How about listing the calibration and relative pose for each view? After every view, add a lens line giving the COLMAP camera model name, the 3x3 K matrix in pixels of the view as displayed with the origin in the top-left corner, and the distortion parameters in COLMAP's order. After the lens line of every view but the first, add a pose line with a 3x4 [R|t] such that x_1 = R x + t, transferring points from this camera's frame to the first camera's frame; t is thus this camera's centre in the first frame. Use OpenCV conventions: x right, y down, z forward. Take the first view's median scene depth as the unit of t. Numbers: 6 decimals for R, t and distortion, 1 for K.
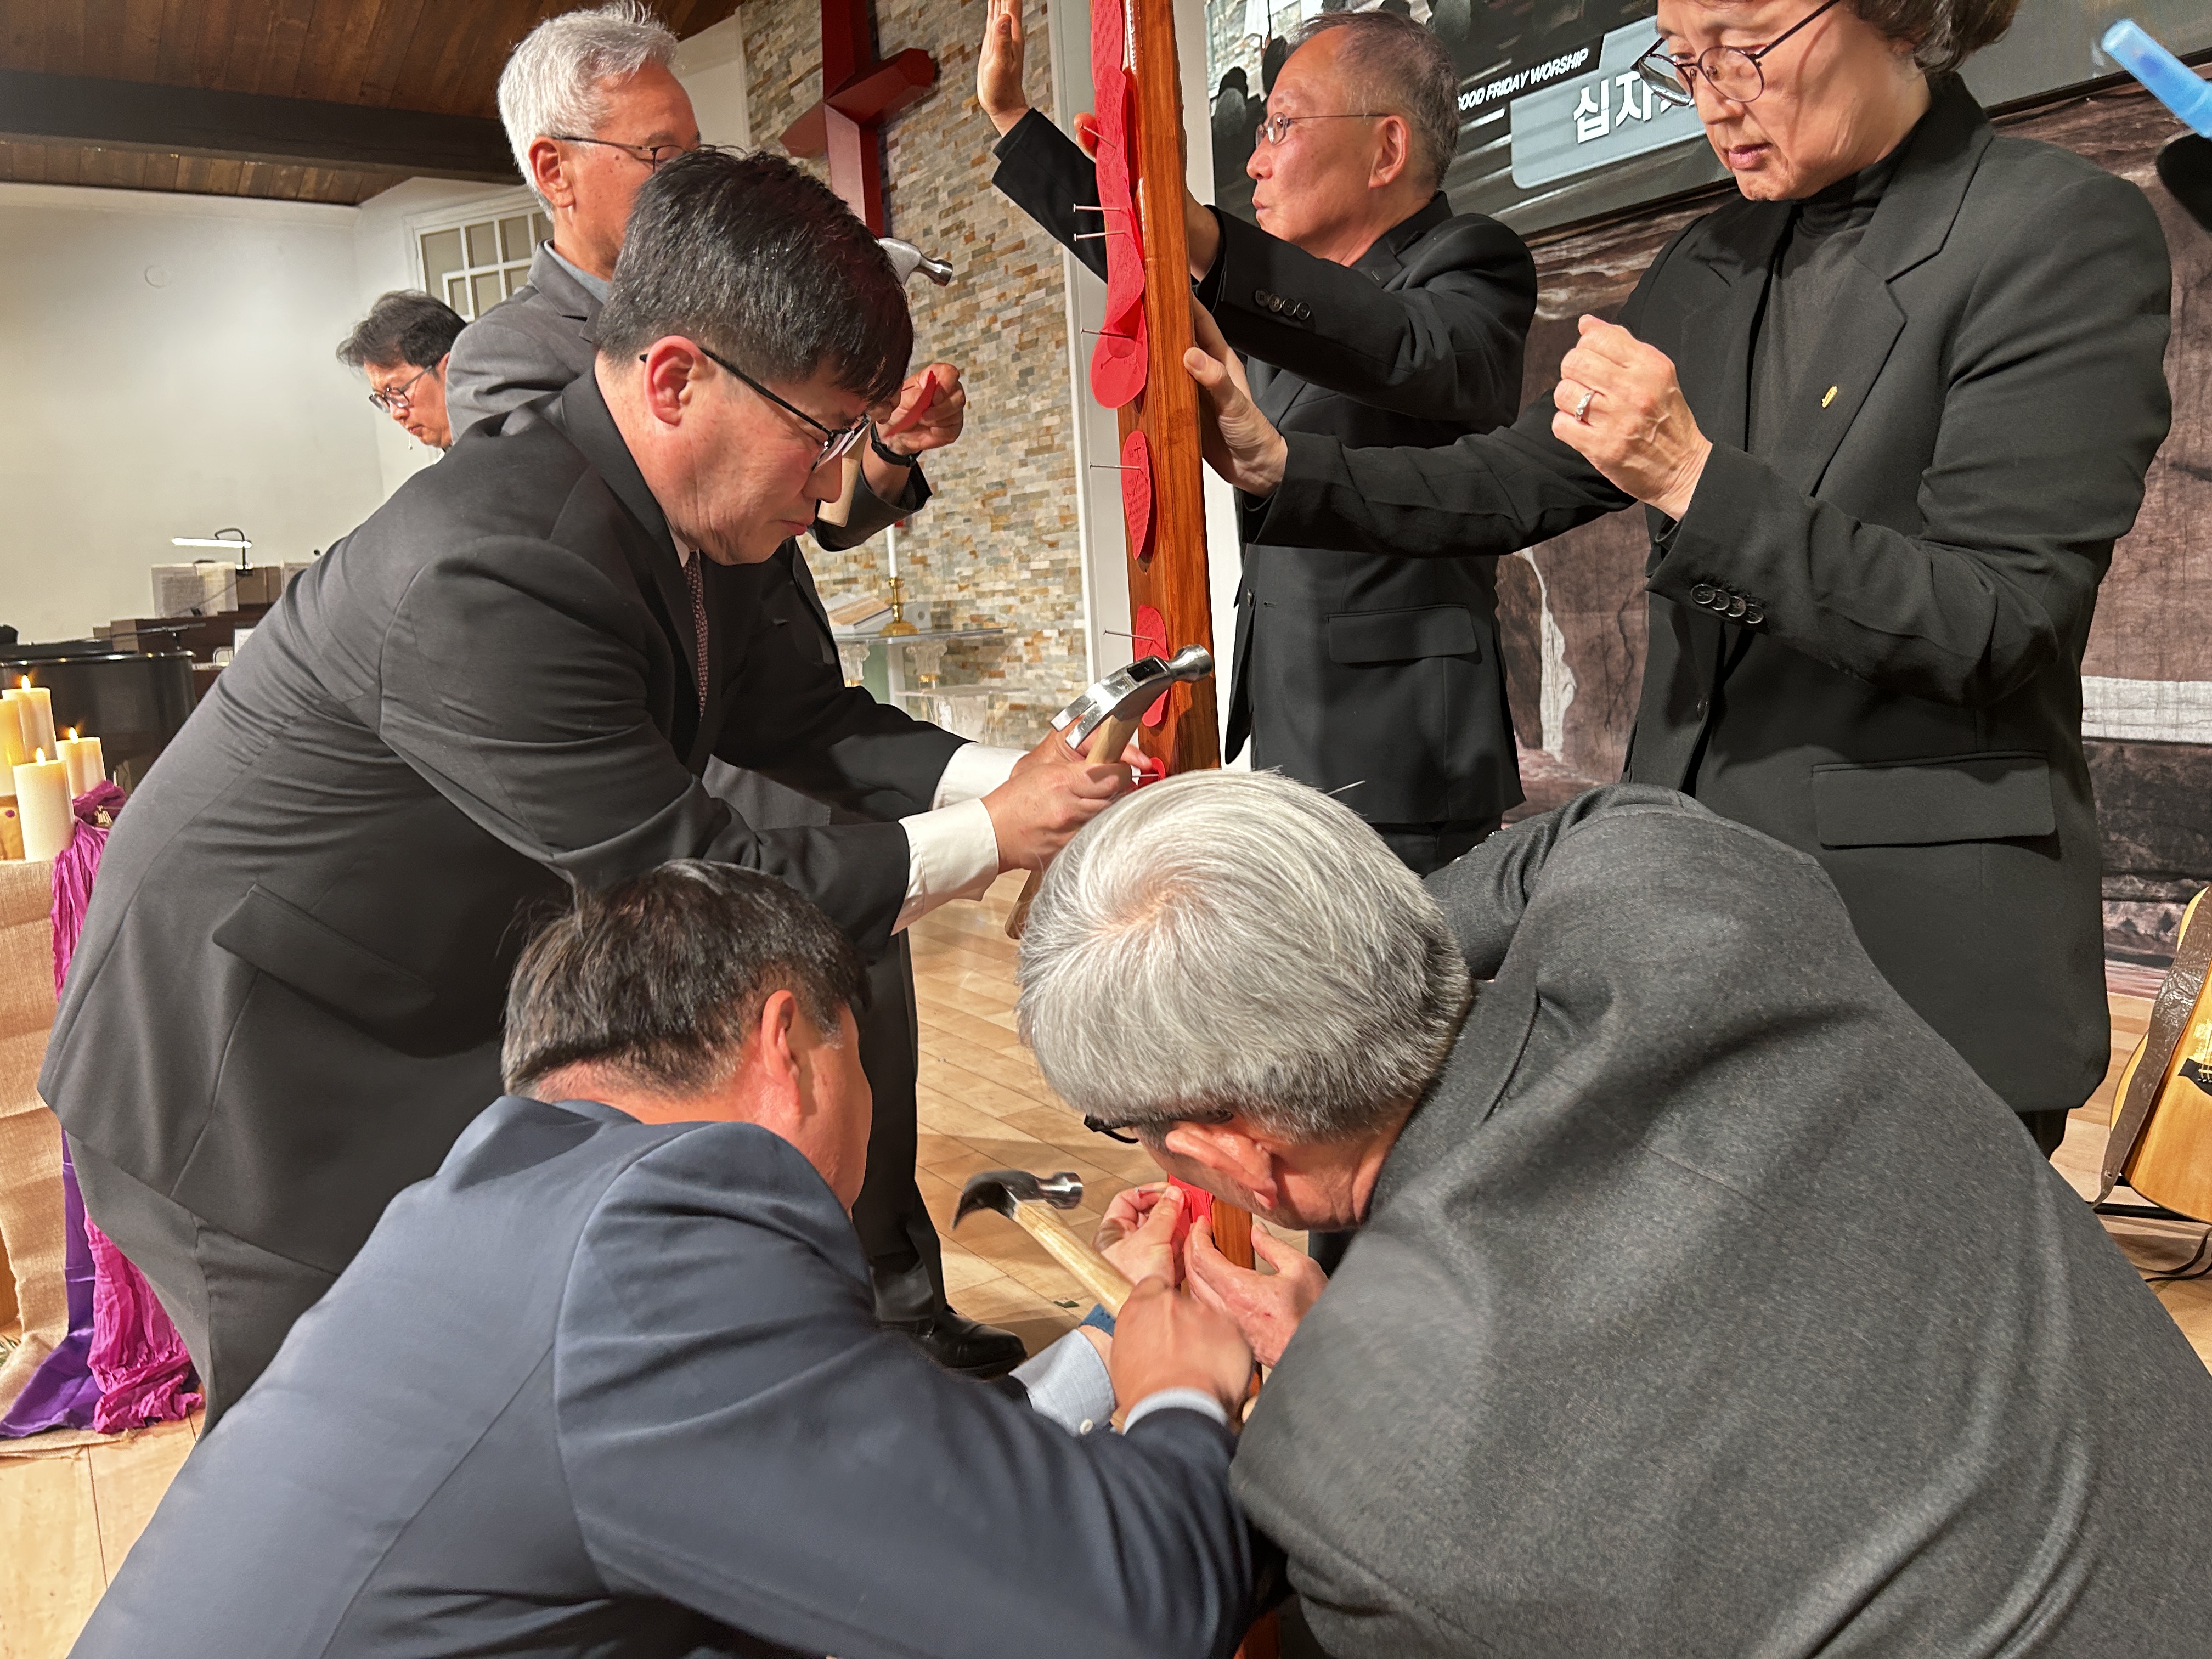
lens RADIAL K [[1655.4, 0, 1089.7], [0, 1655.4, 841.1], [0, 0, 1]] dist [0.046780, -0.123658]
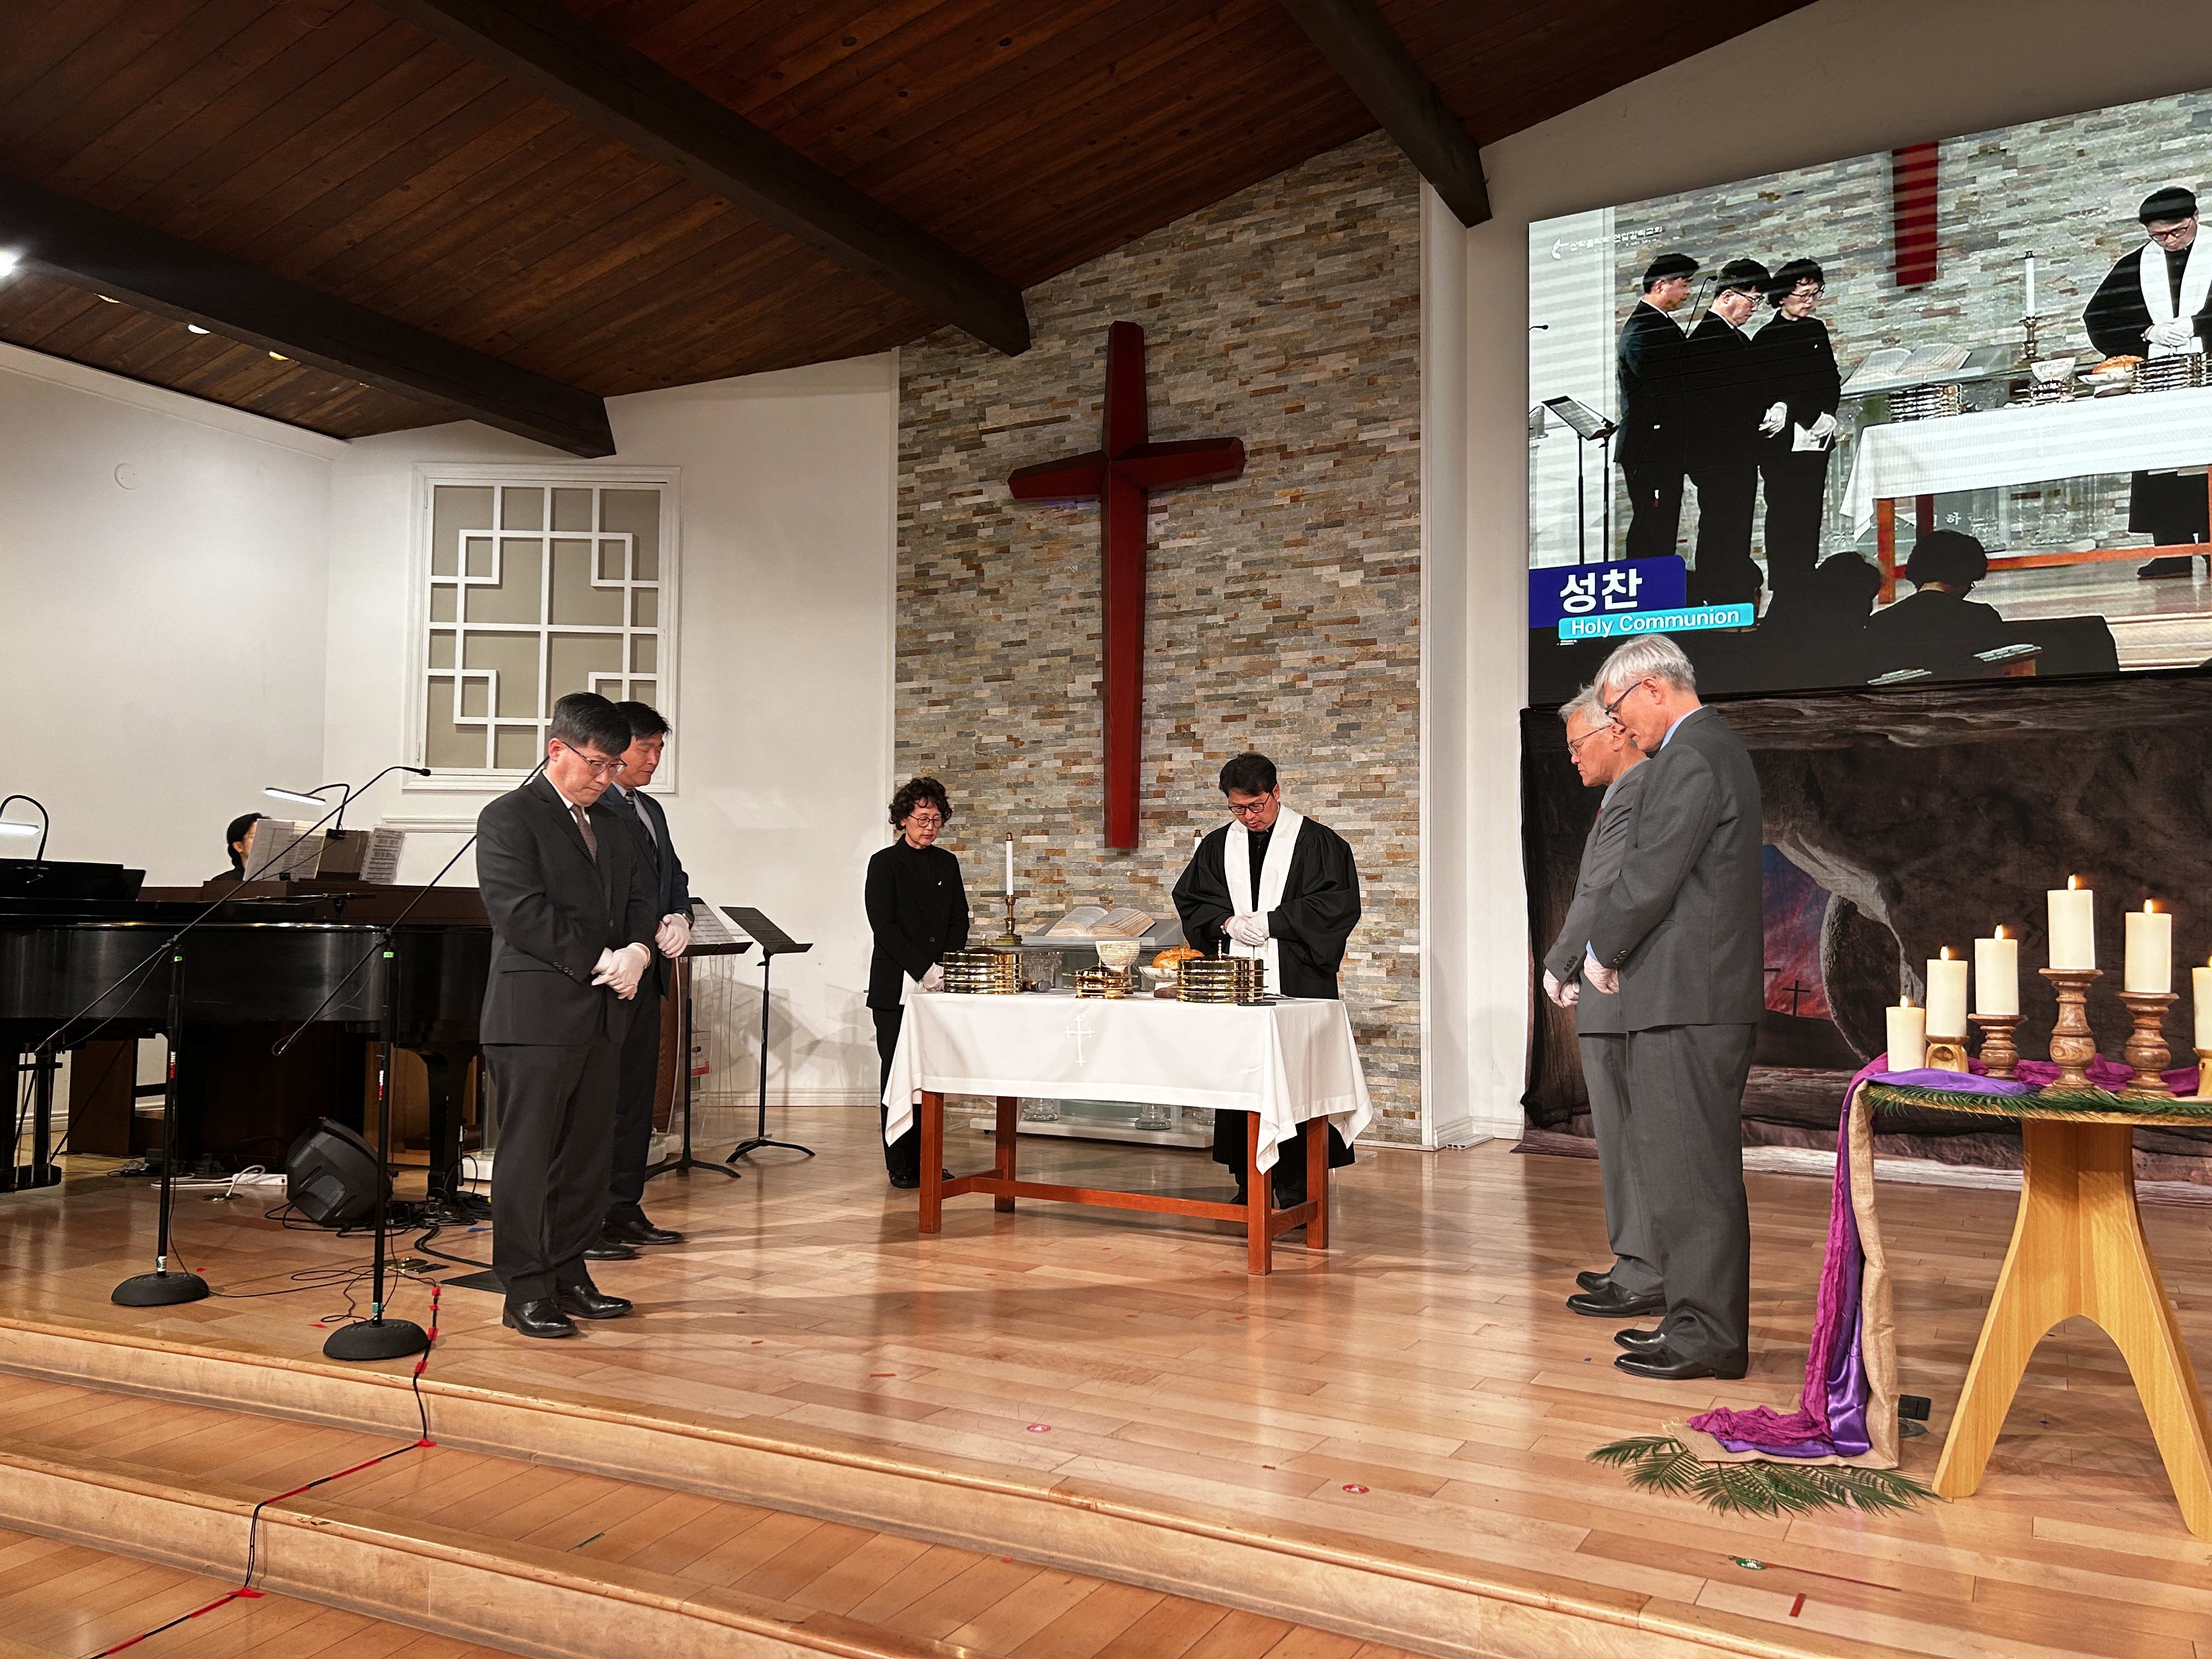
lens RADIAL K [[1627.7, 0, 1107.2], [0, 1627.7, 840.1], [0, 0, 1]] dist [0.130603, -0.267610]
pose [[0.885073, 0.089692, 0.456729, -0.662796], [0.007911, 0.978218, -0.207432, 0.022474], [-0.465386, 0.187205, 0.865084, 0.122275]]
